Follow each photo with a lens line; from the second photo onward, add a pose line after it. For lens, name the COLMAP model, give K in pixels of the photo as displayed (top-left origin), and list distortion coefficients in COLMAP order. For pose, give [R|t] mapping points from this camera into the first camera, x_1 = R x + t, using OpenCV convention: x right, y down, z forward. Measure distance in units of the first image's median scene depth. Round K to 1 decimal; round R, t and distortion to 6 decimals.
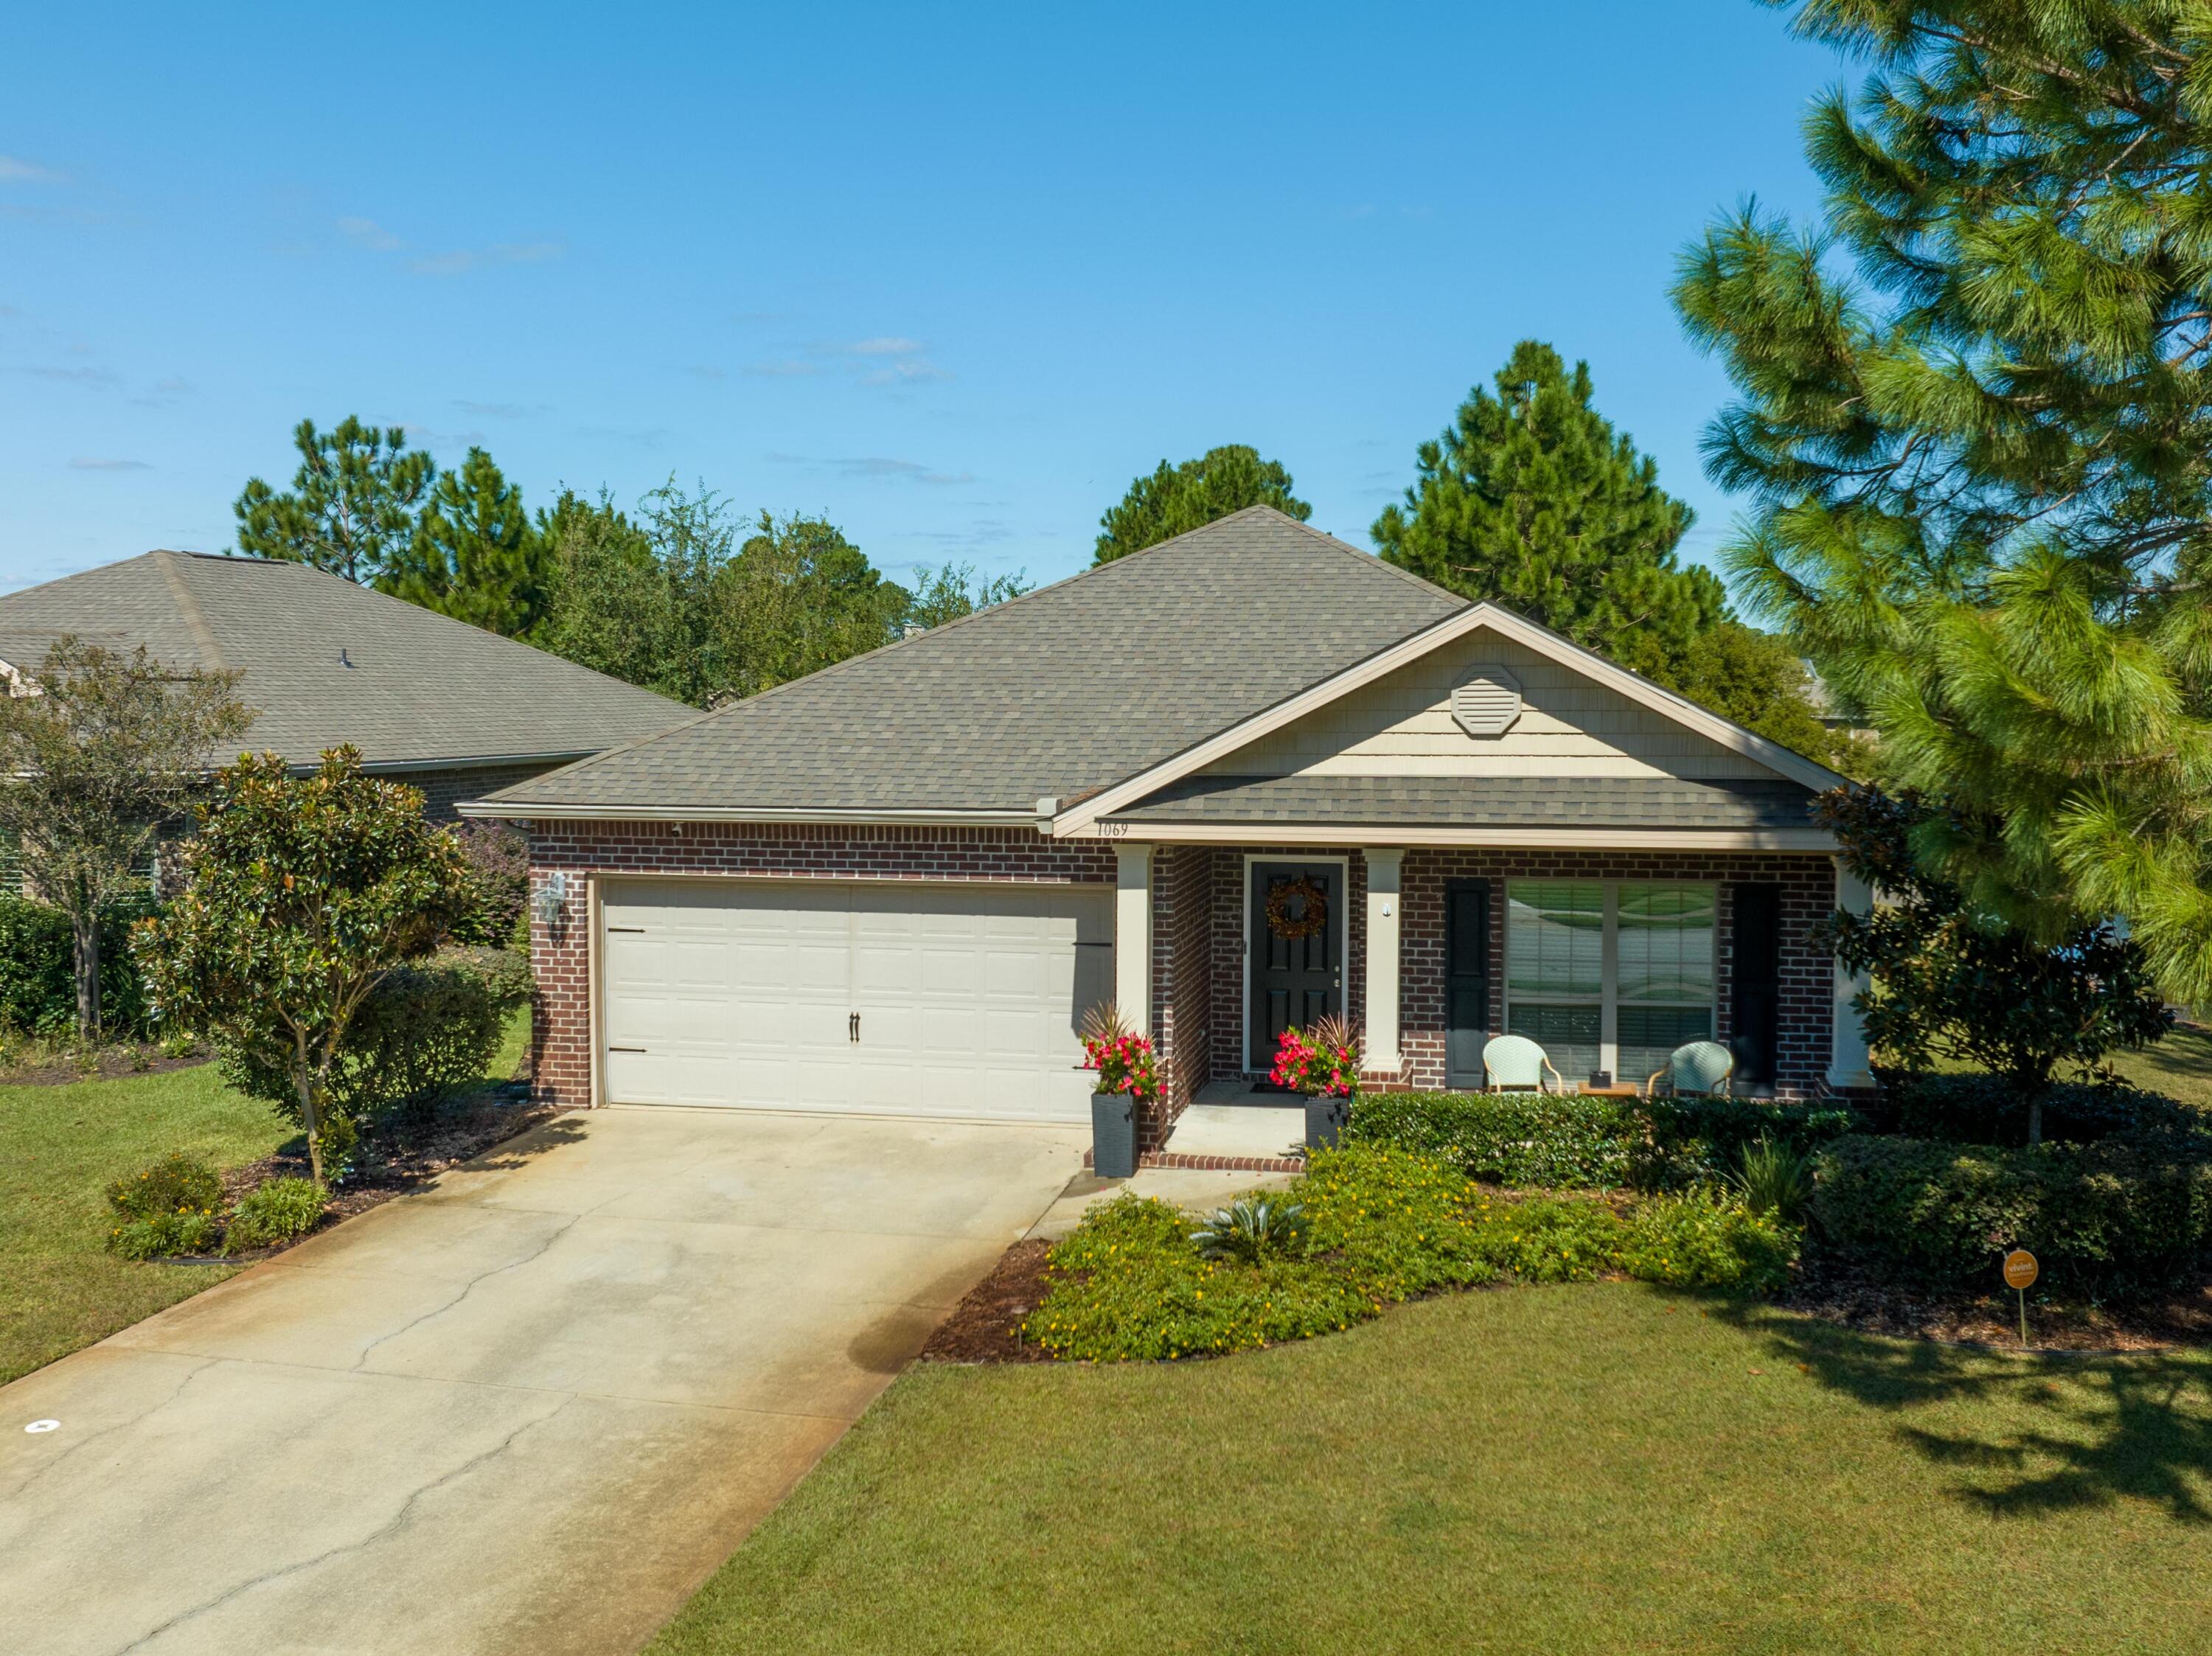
lens RADIAL K [[1985.3, 0, 1281.7], [0, 1985.3, 823.1], [0, 0, 1]] dist [-0.016004, -0.030271]
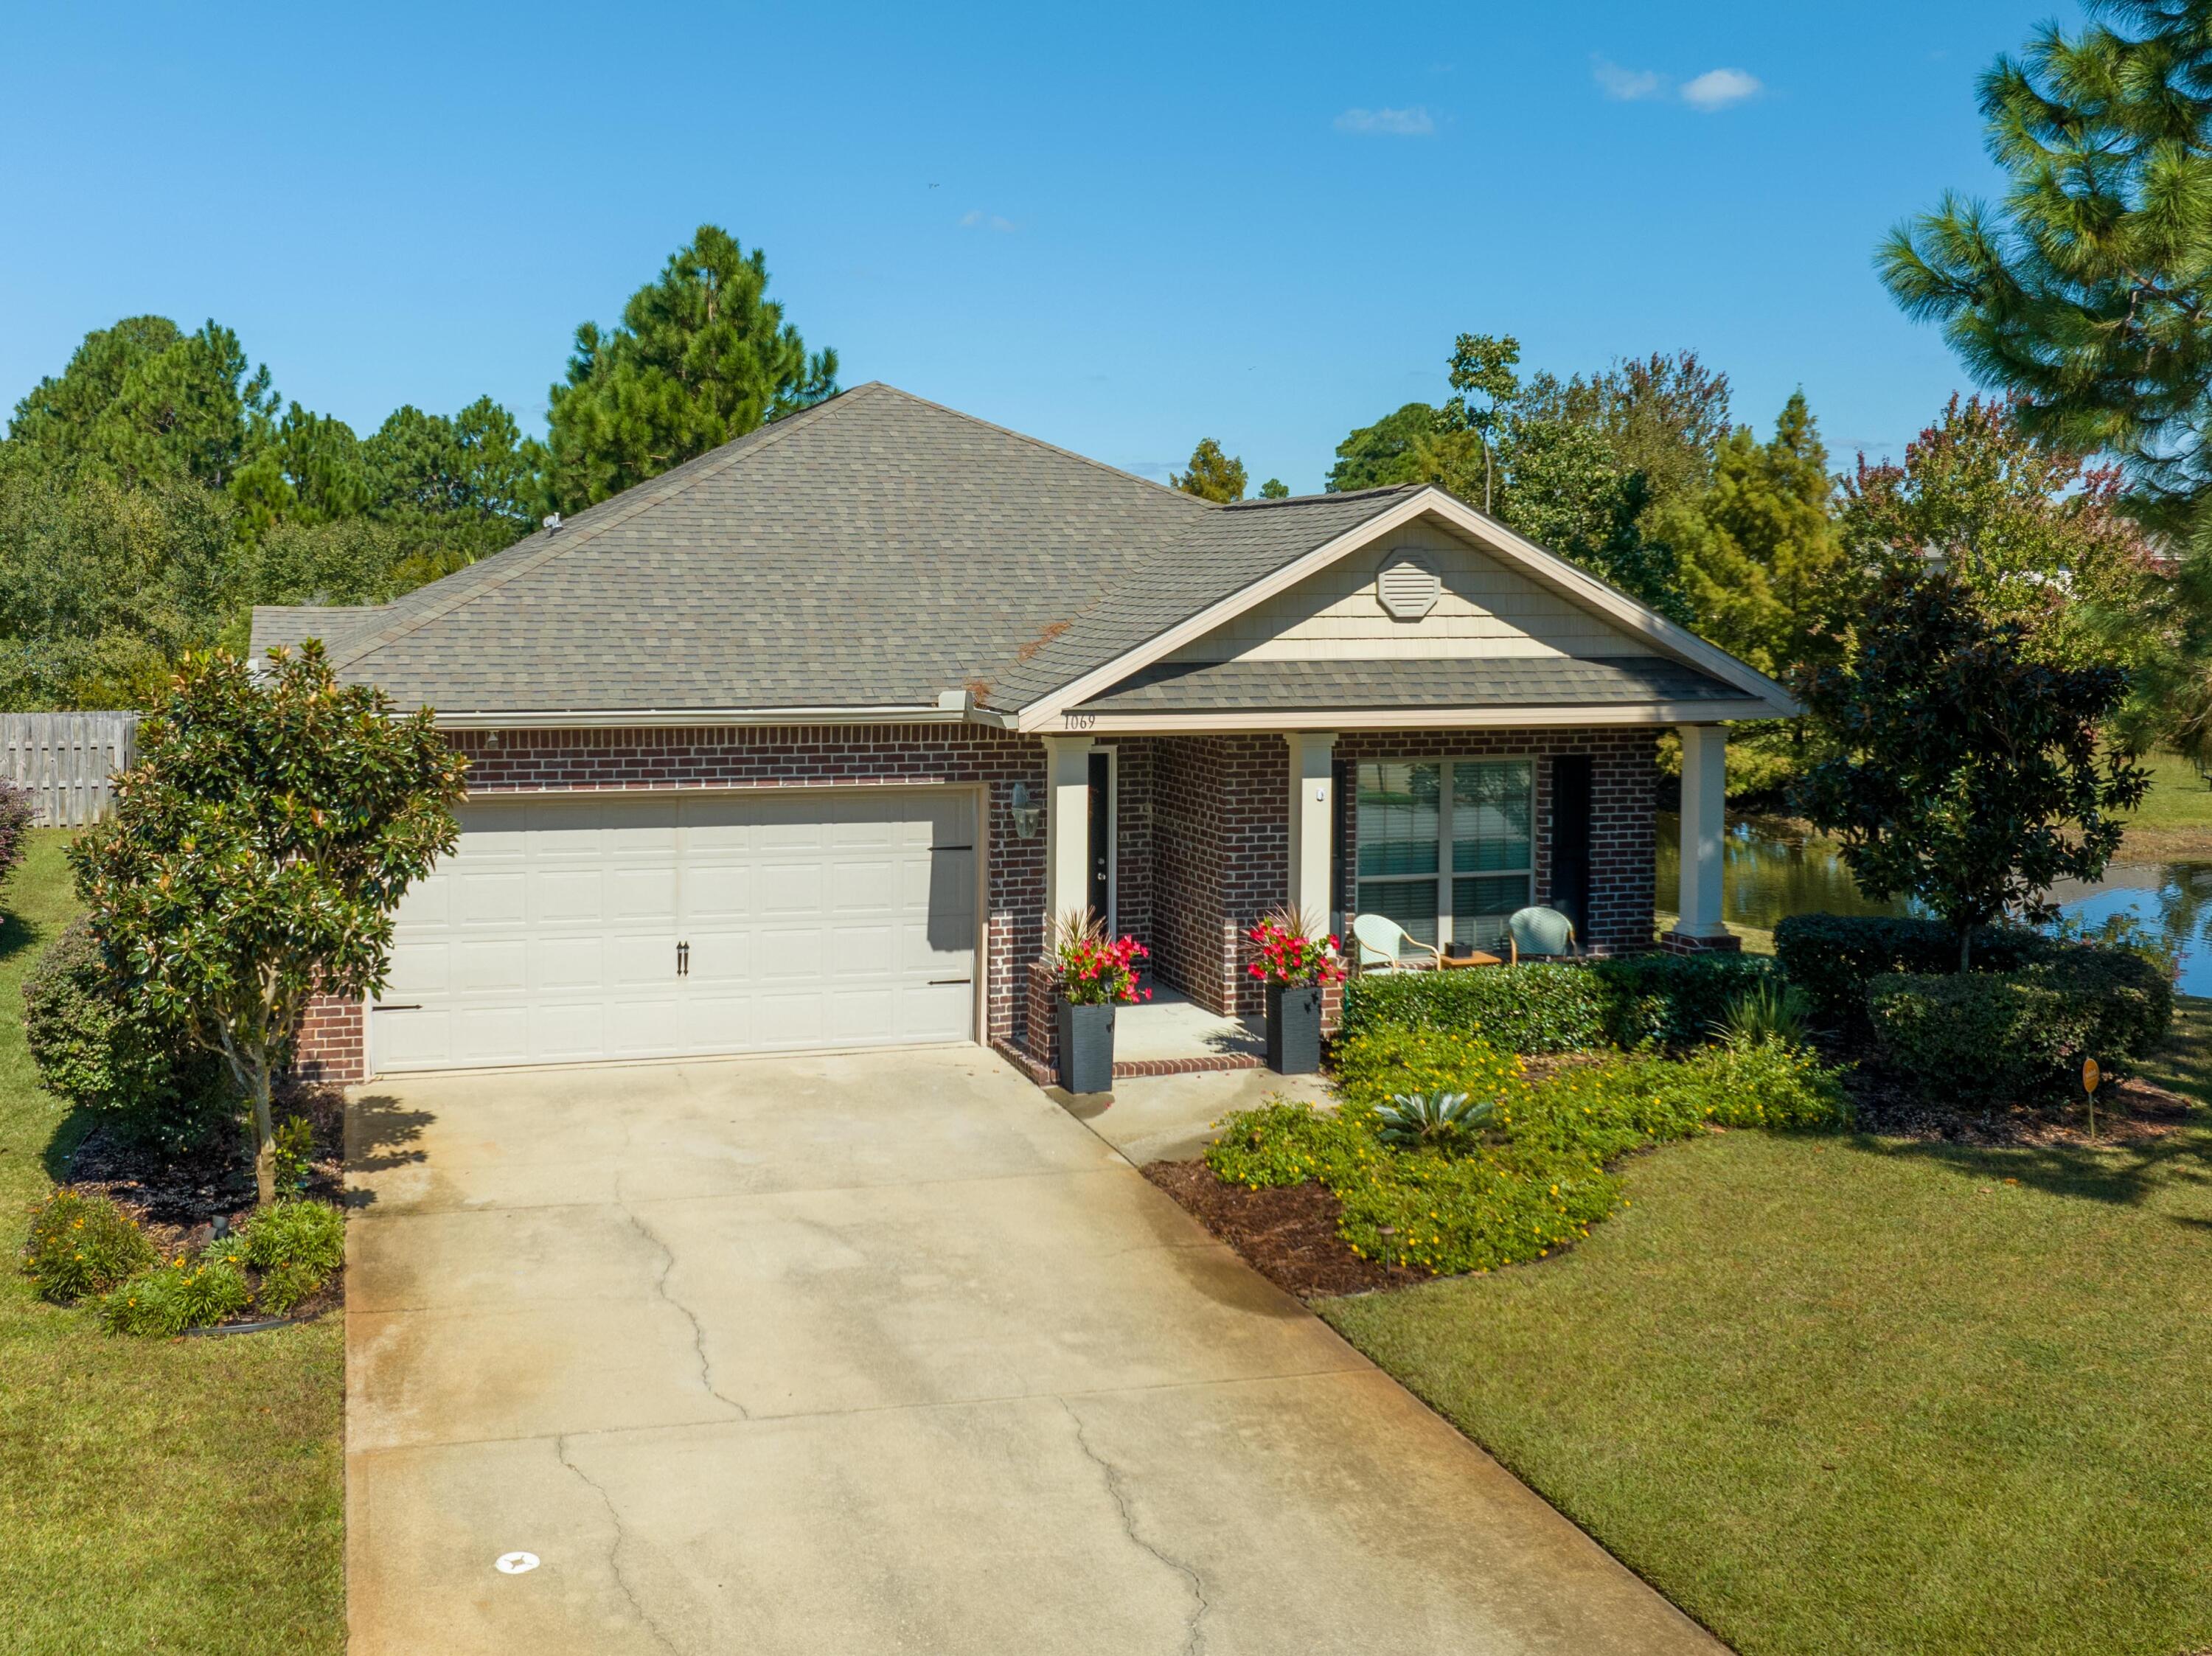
lens RADIAL K [[1976.8, 0, 1007.9], [0, 1976.8, 715.2], [0, 0, 1]] dist [-0.000847, -0.074075]
pose [[0.912643, -0.028110, 0.407789, -0.465127], [0.028398, 0.999582, 0.005349, -0.005486], [-0.407769, 0.006699, 0.913061, 0.151082]]
